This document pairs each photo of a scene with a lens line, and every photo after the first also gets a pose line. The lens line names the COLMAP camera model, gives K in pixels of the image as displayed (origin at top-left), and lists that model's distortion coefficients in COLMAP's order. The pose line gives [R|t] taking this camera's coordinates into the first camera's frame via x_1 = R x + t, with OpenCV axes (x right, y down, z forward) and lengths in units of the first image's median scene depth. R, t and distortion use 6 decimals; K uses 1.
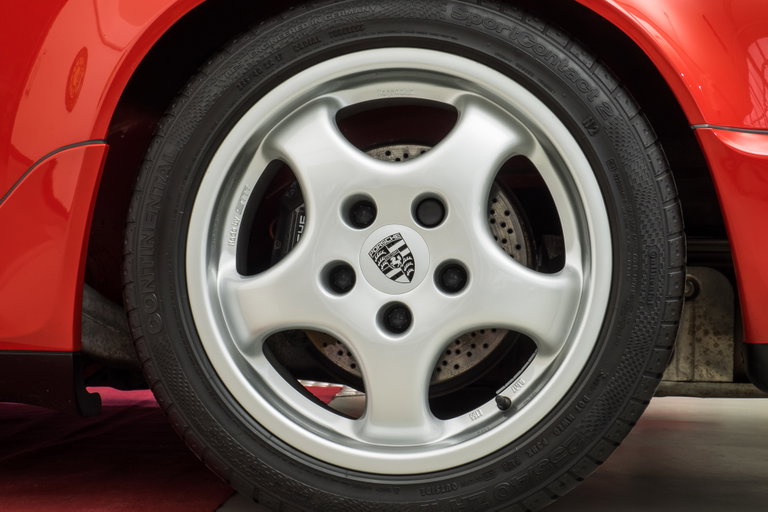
lens RADIAL K [[1101.7, 0, 382.7], [0, 1101.7, 262.5], [0, 0, 1]] dist [0.115889, 0.000000]
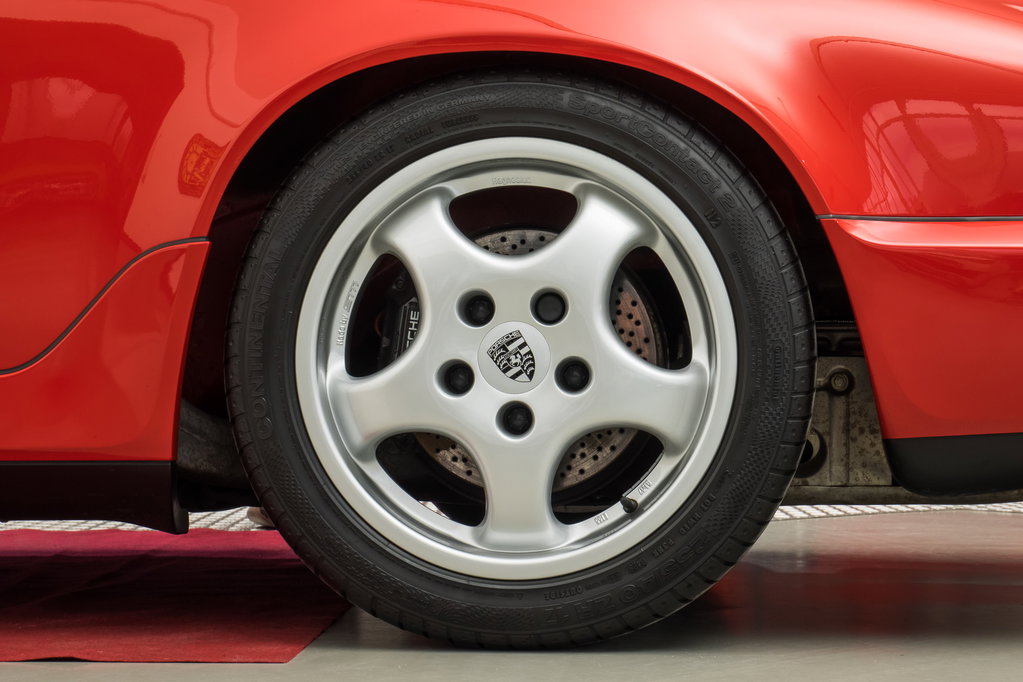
lens RADIAL K [[2552.7, 0, 509.8], [0, 2552.7, 332.0], [0, 0, 1]] dist [0.469648, 0.000000]
pose [[0.999609, -0.016308, 0.022698, -0.042717], [0.016186, 0.999853, 0.005576, -0.037327], [-0.022785, -0.005207, 0.999727, -1.221495]]
